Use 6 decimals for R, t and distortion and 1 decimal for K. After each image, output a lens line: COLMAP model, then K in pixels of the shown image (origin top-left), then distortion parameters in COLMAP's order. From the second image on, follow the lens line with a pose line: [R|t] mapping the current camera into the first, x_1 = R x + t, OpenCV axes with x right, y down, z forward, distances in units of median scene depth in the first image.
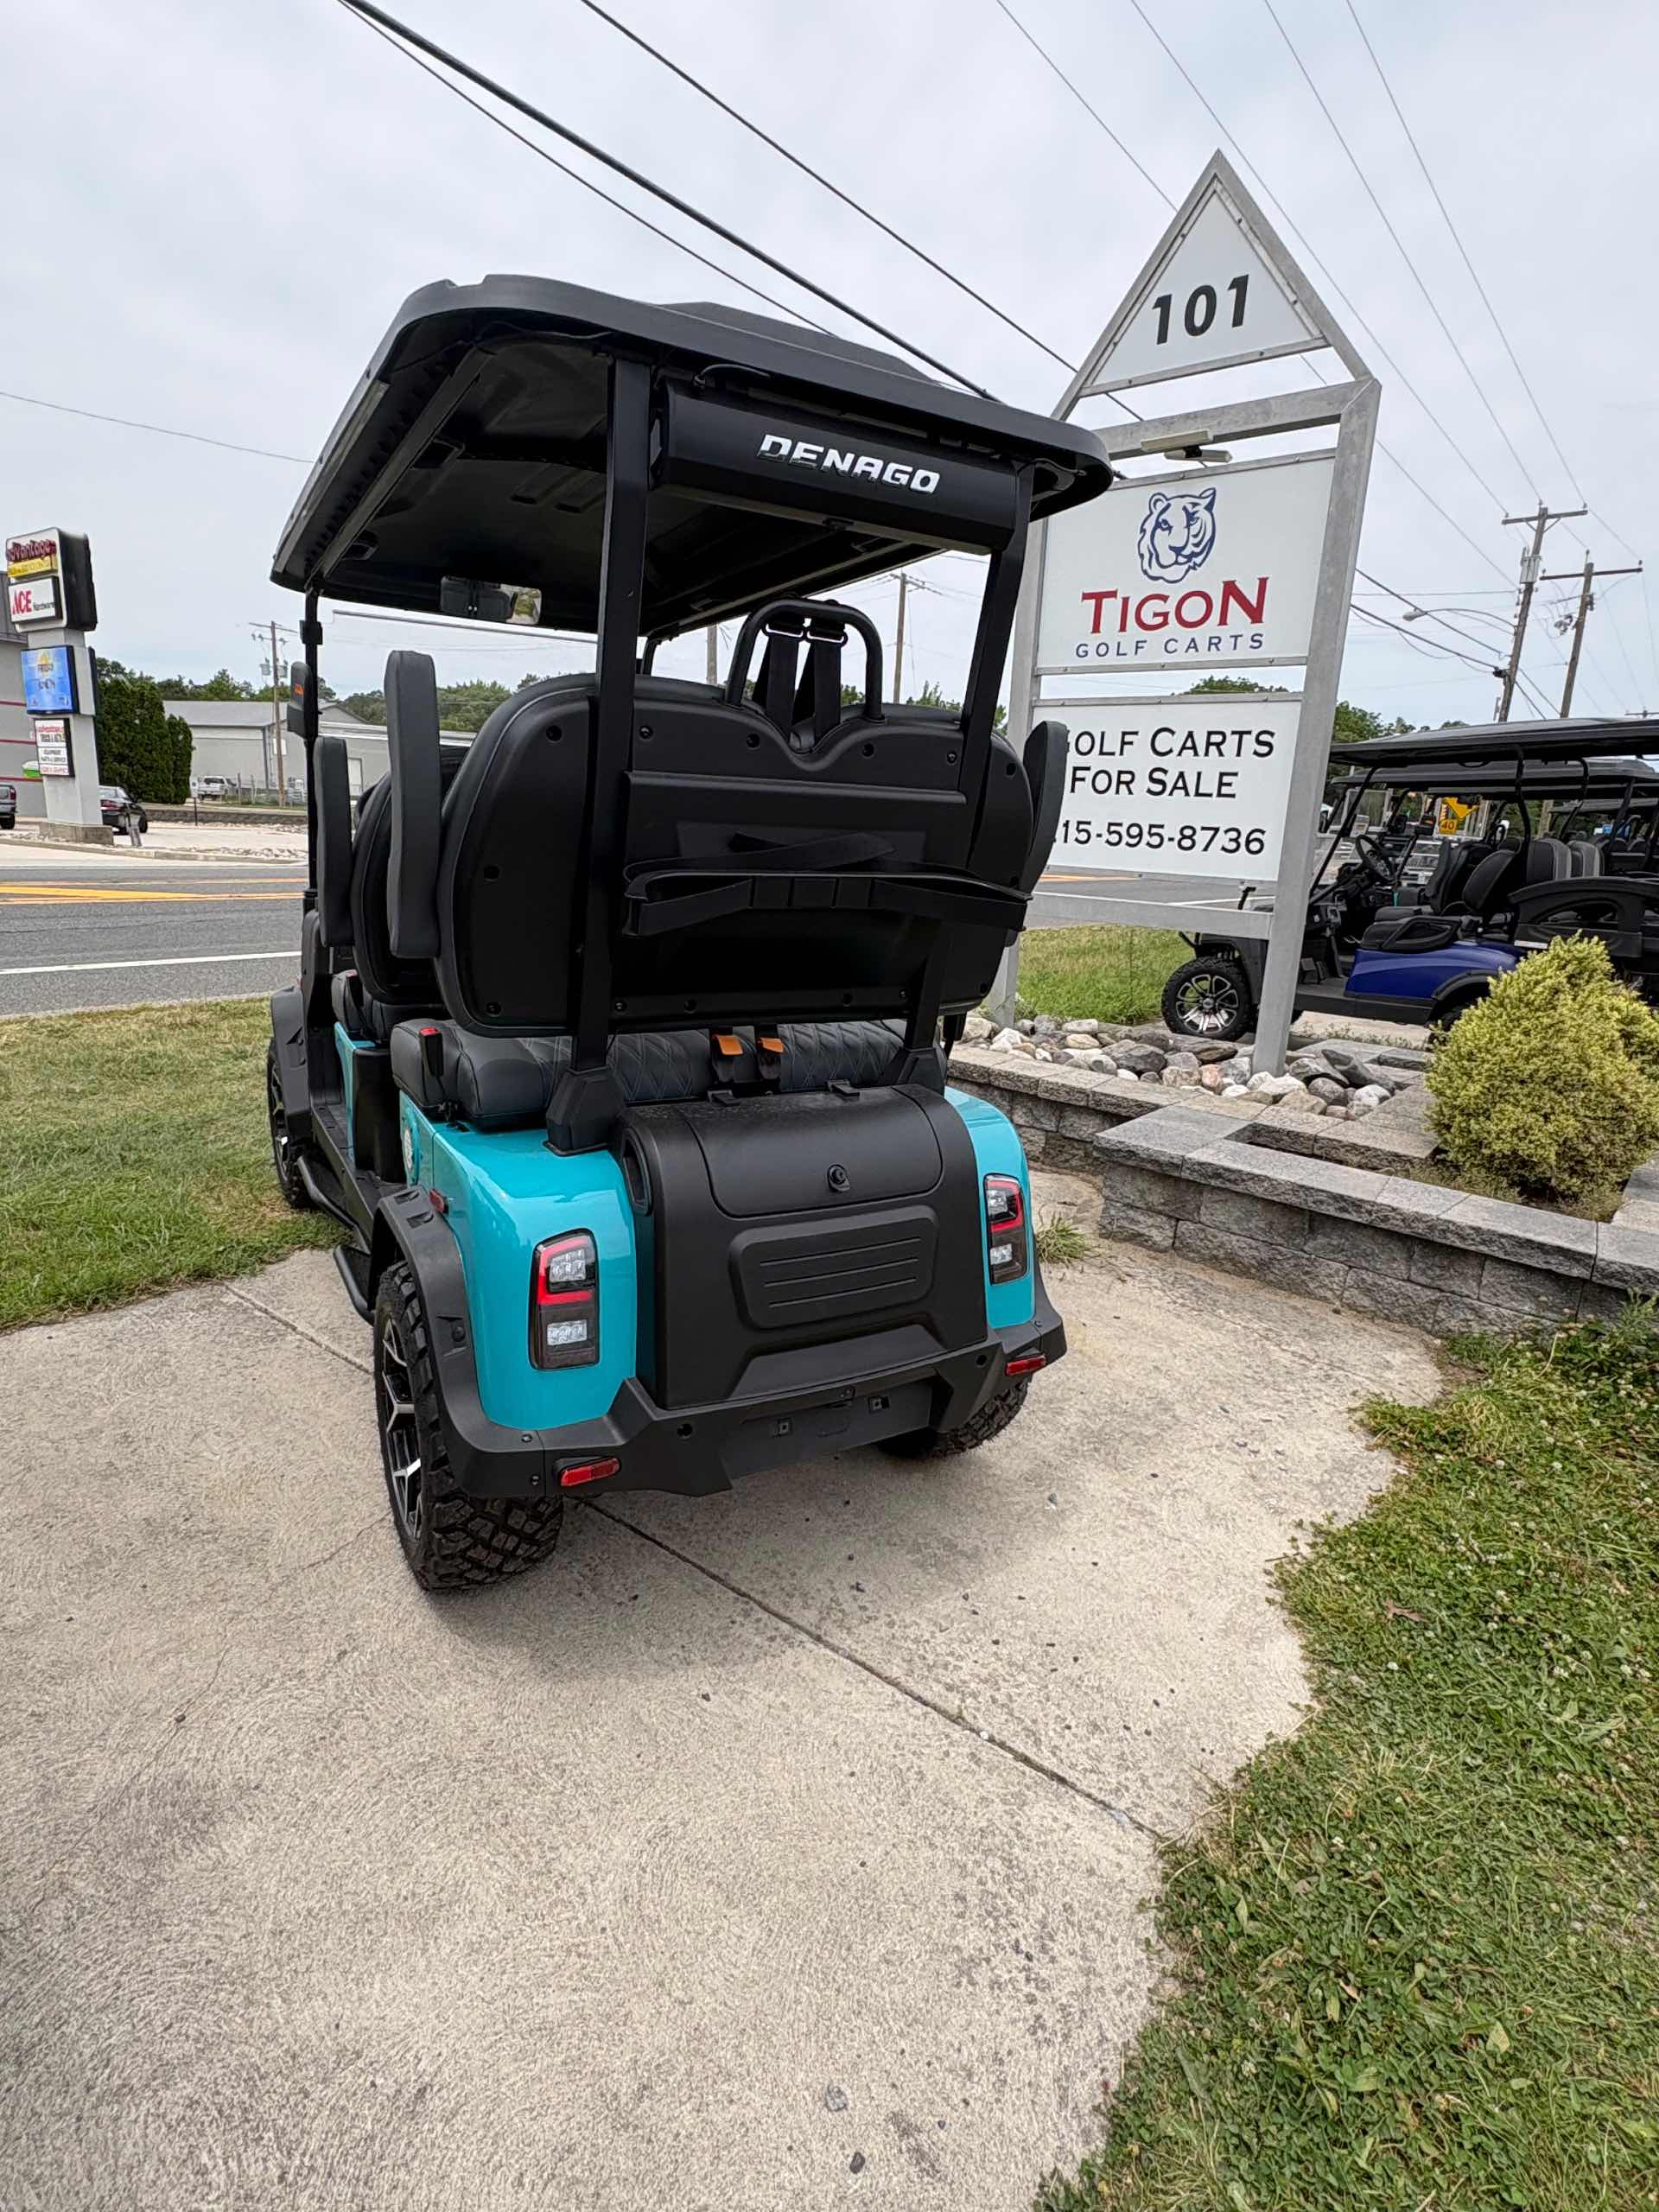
lens RADIAL K [[1144.9, 0, 829.5], [0, 1144.9, 1106.0], [0, 0, 1]] dist [0.001170, -0.001000]
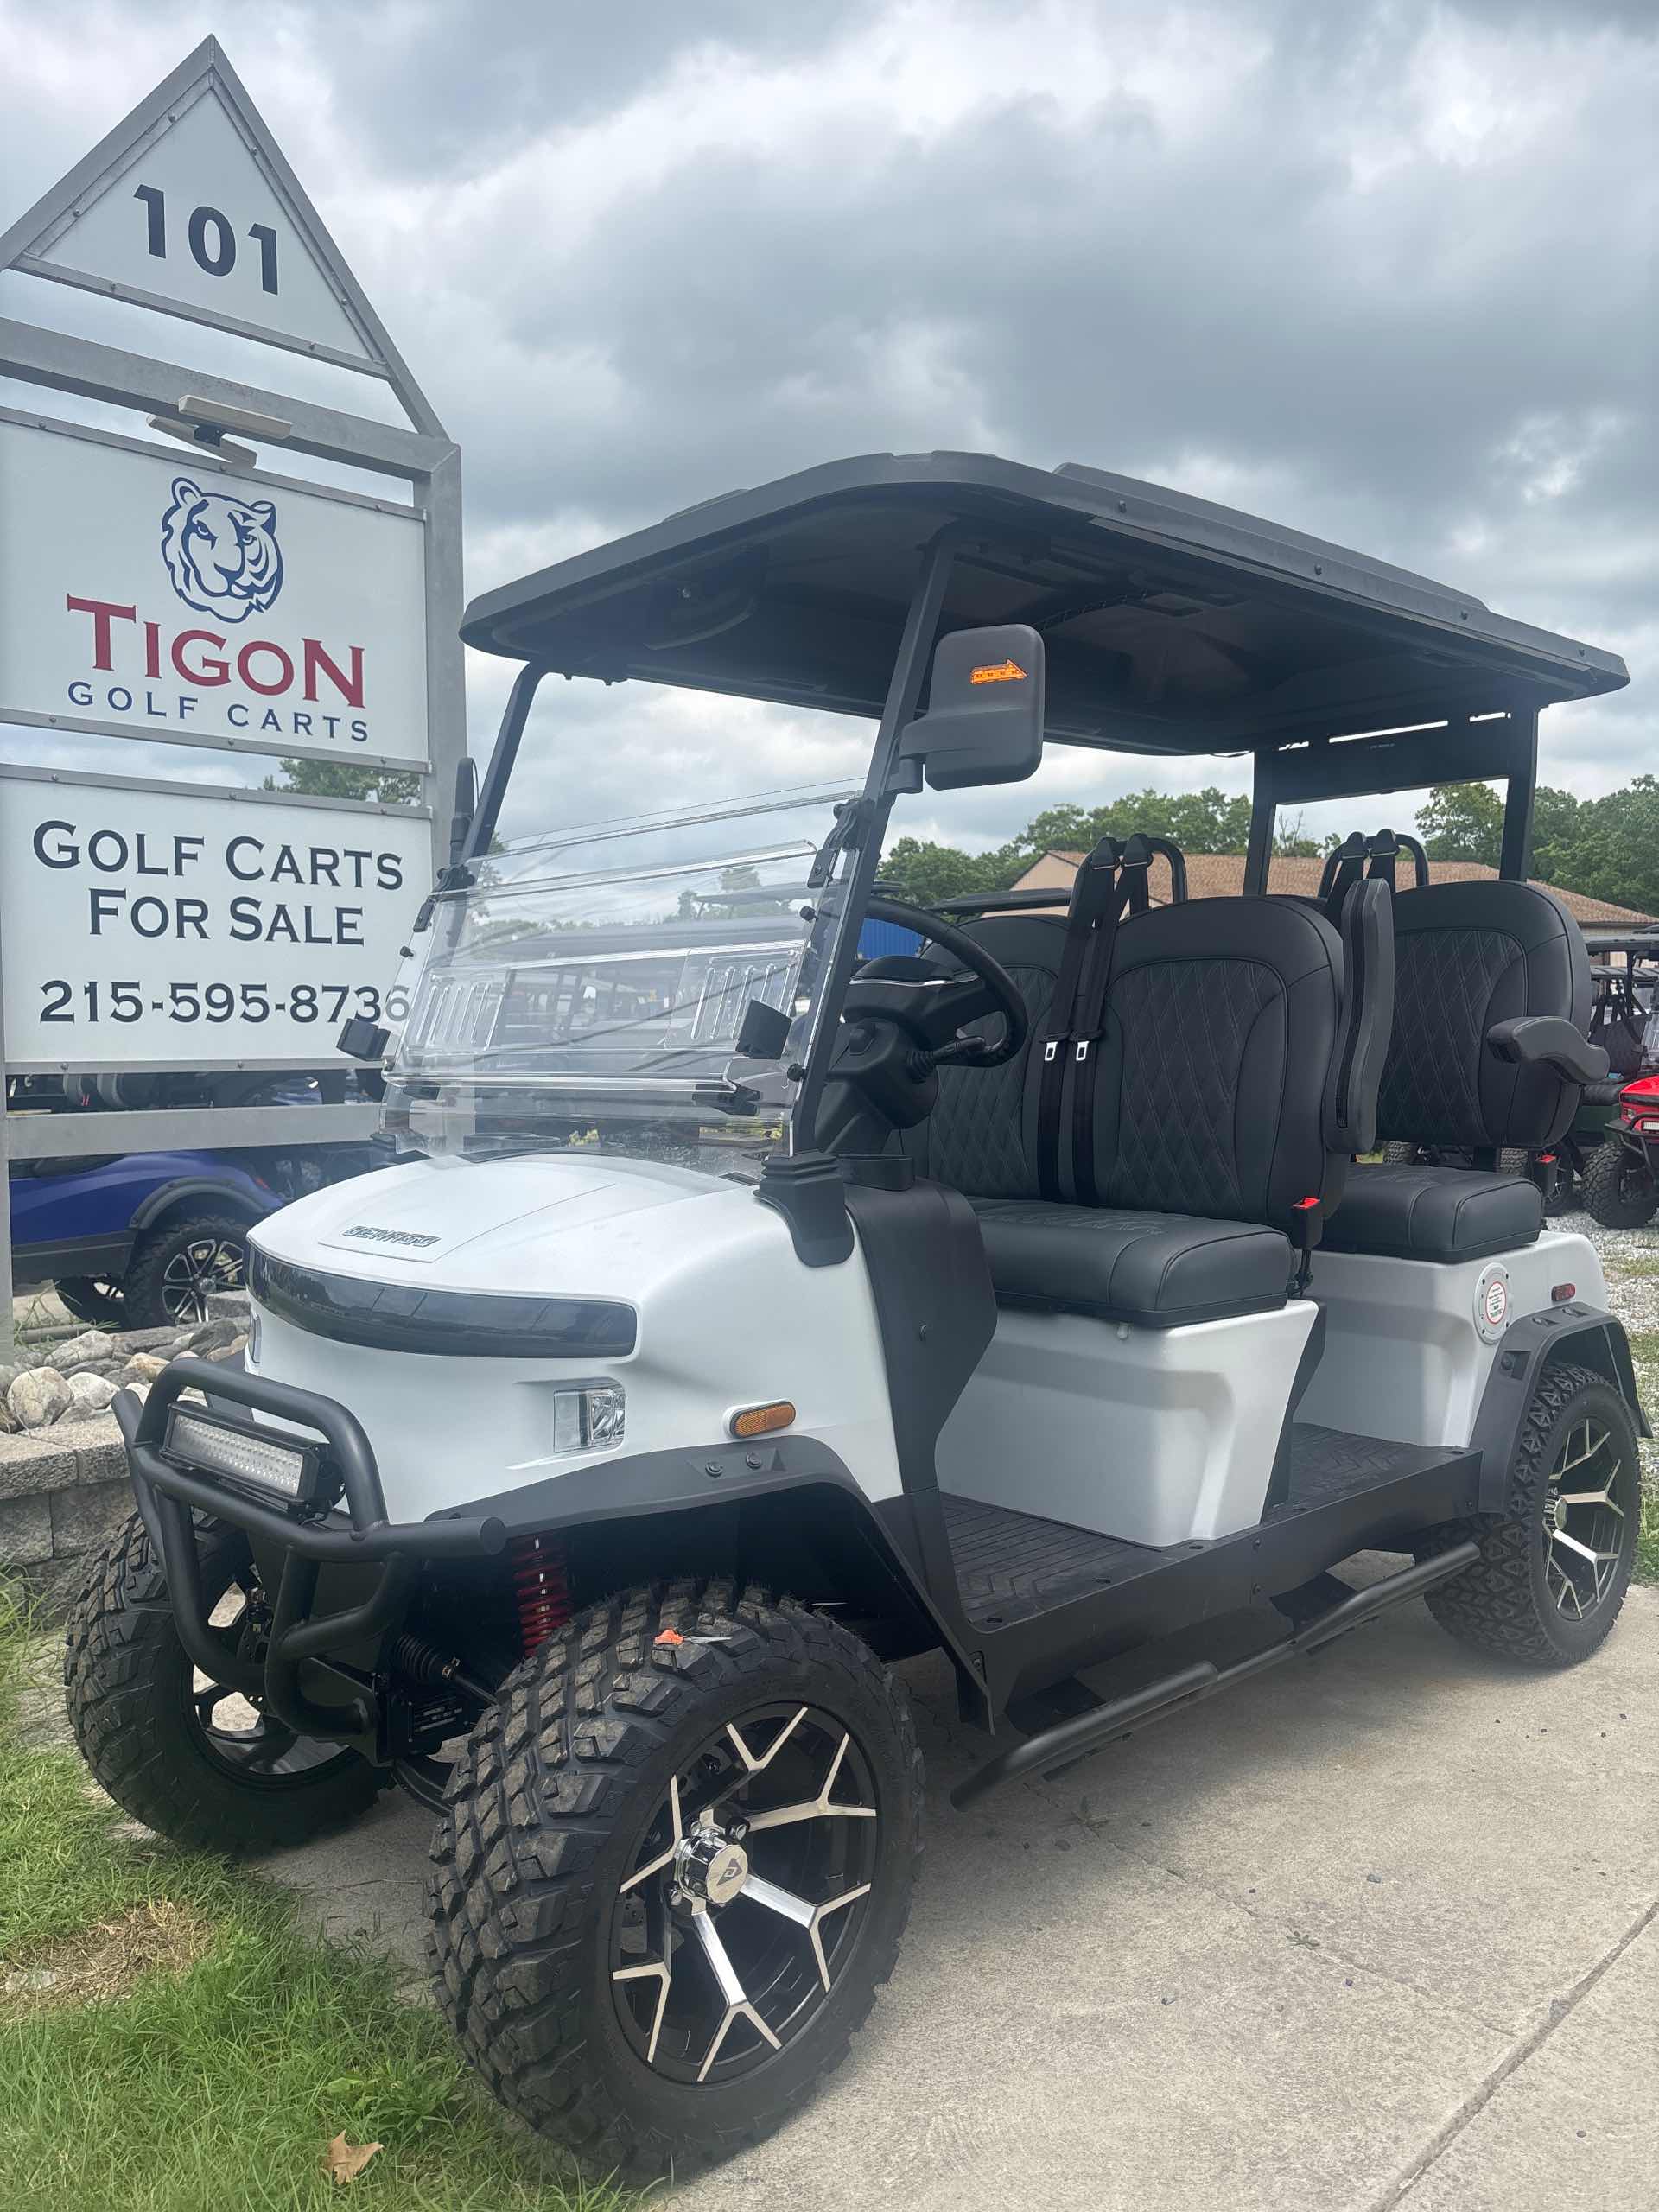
lens RADIAL K [[1626.8, 0, 835.3], [0, 1626.8, 1114.1], [0, 0, 1]] dist [-0.058203, 0.125741]
pose [[0.140761, -0.078522, 0.986925, -0.584749], [0.270740, 0.961906, 0.037917, -0.133852], [-0.952306, 0.261863, 0.156658, 0.615558]]
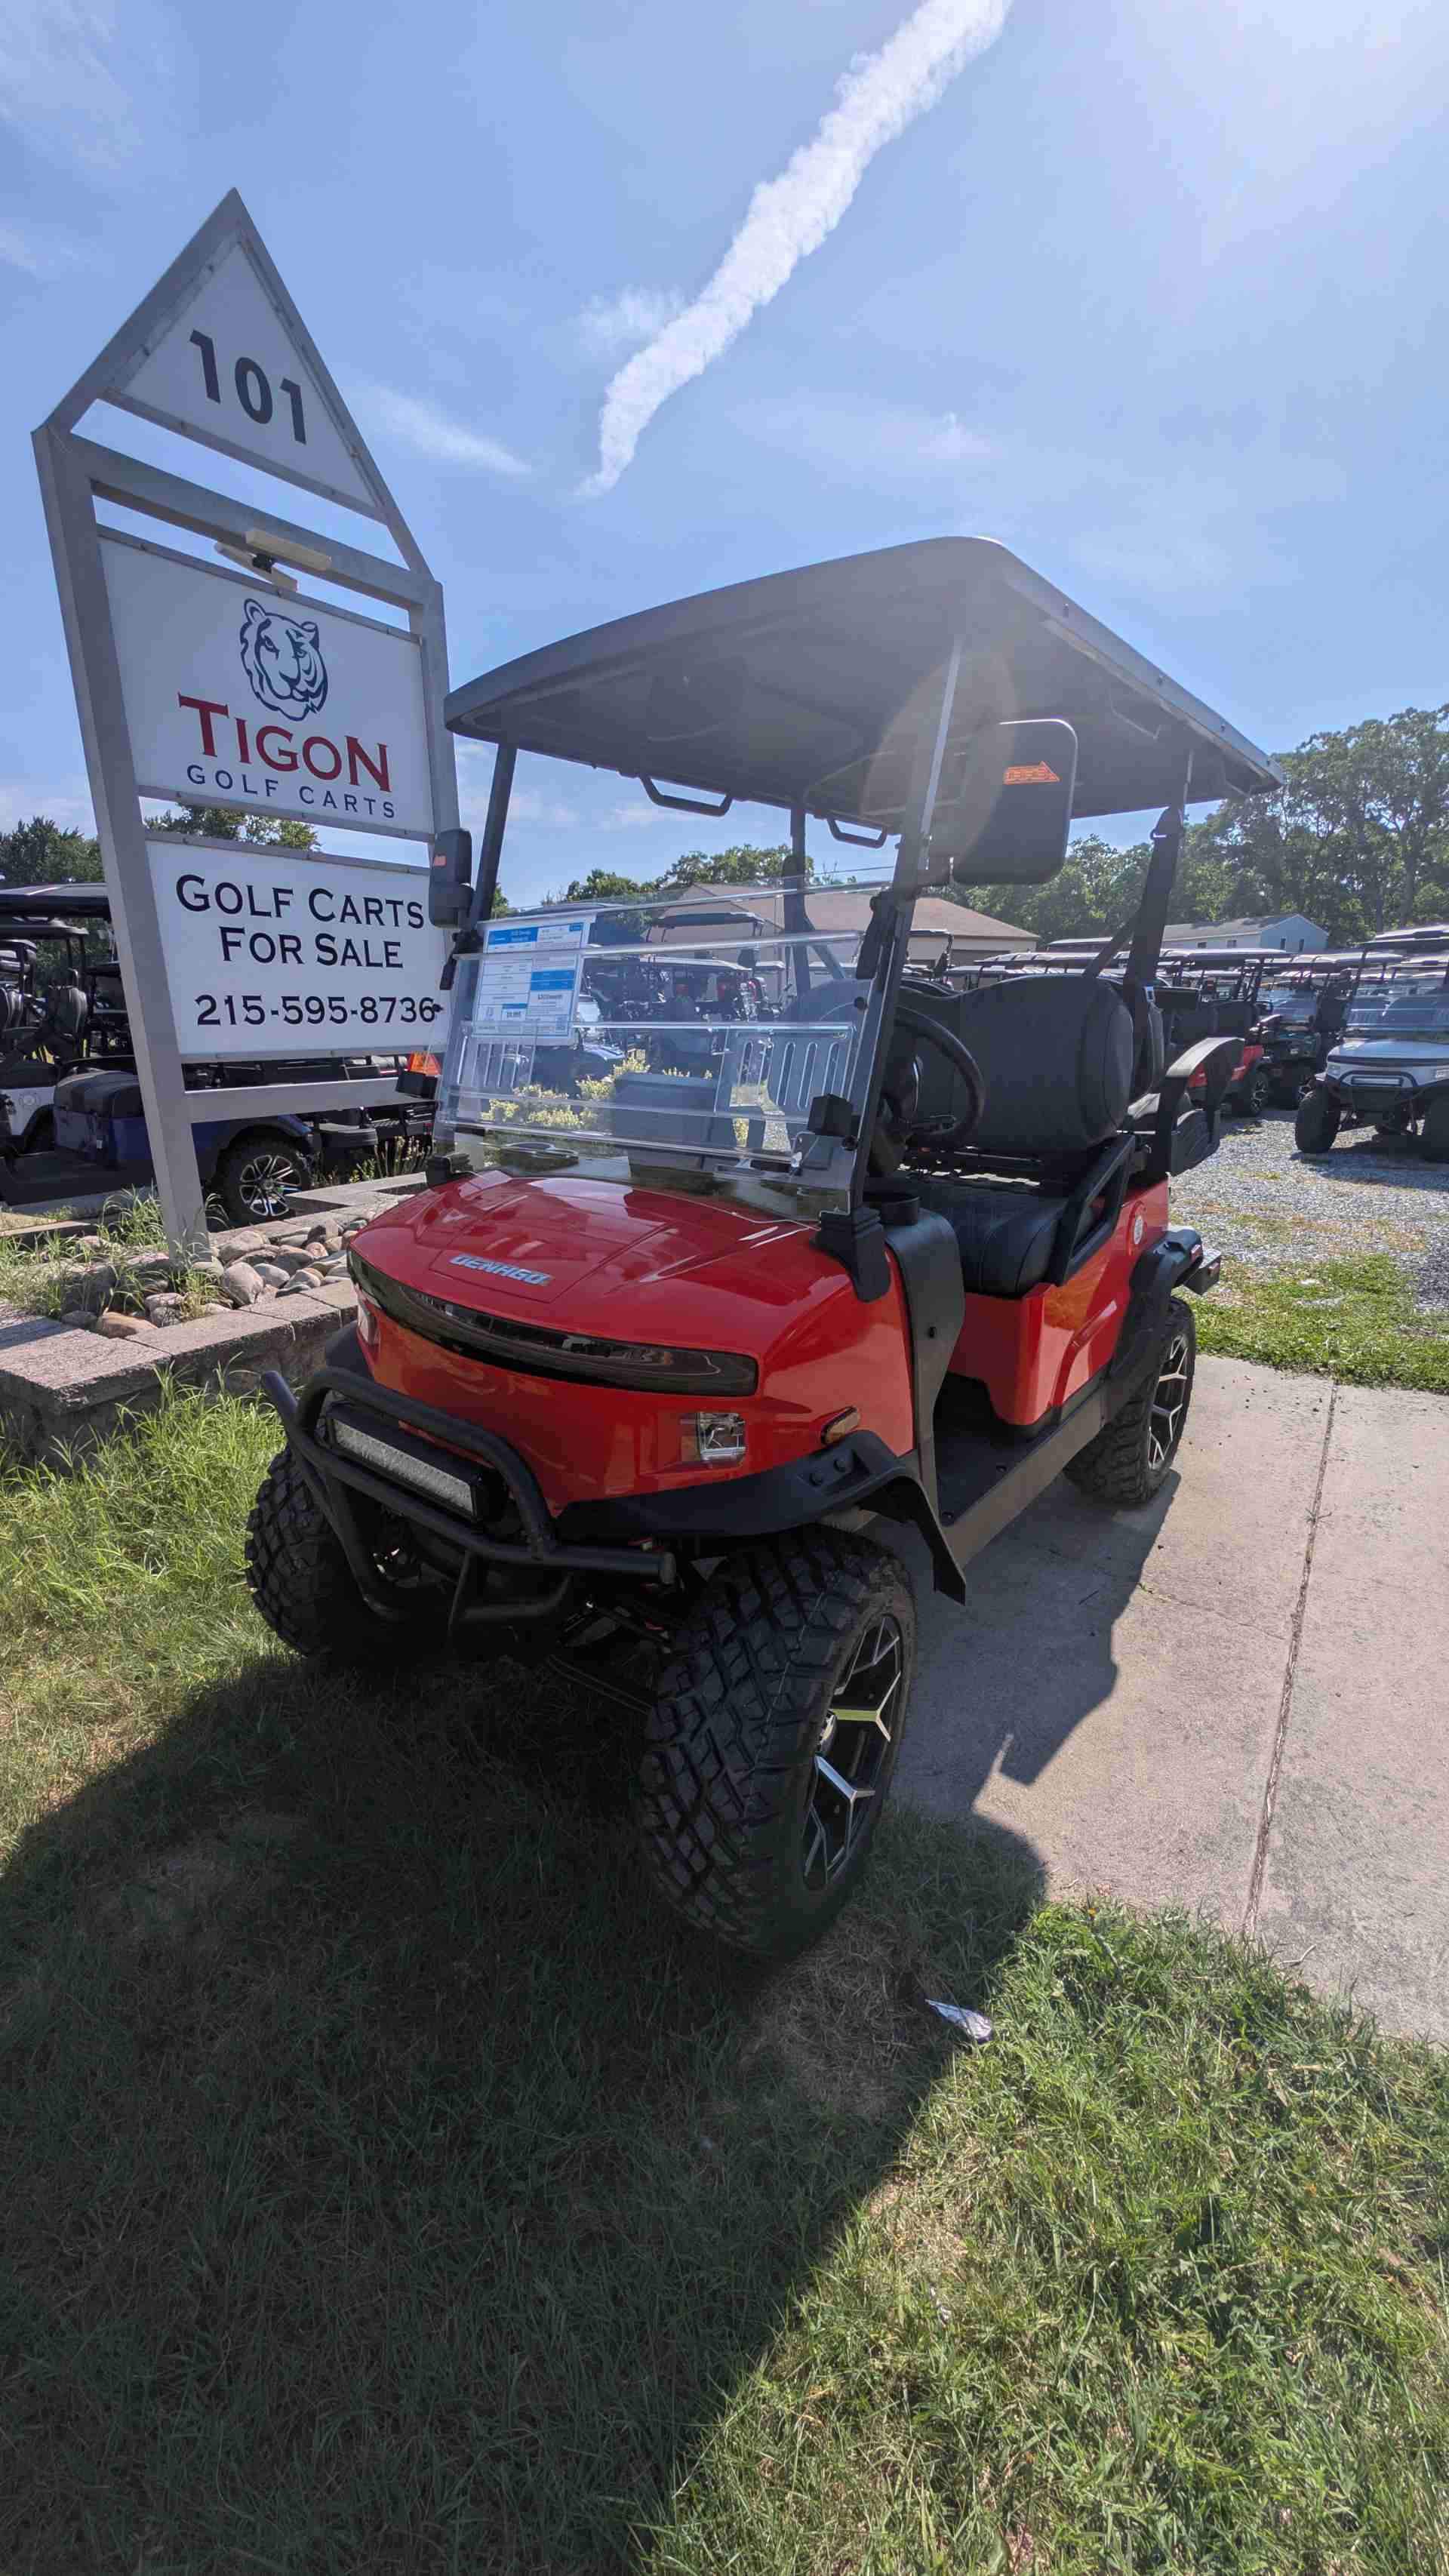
lens RADIAL K [[942.6, 0, 719.9], [0, 942.6, 1280.9], [0, 0, 1]] dist [0.001213, -0.000514]
pose [[-0.026456, -0.313484, 0.949225, -0.545355], [0.257513, 0.915373, 0.309482, -0.205015], [-0.965913, 0.252625, 0.056509, 0.765093]]
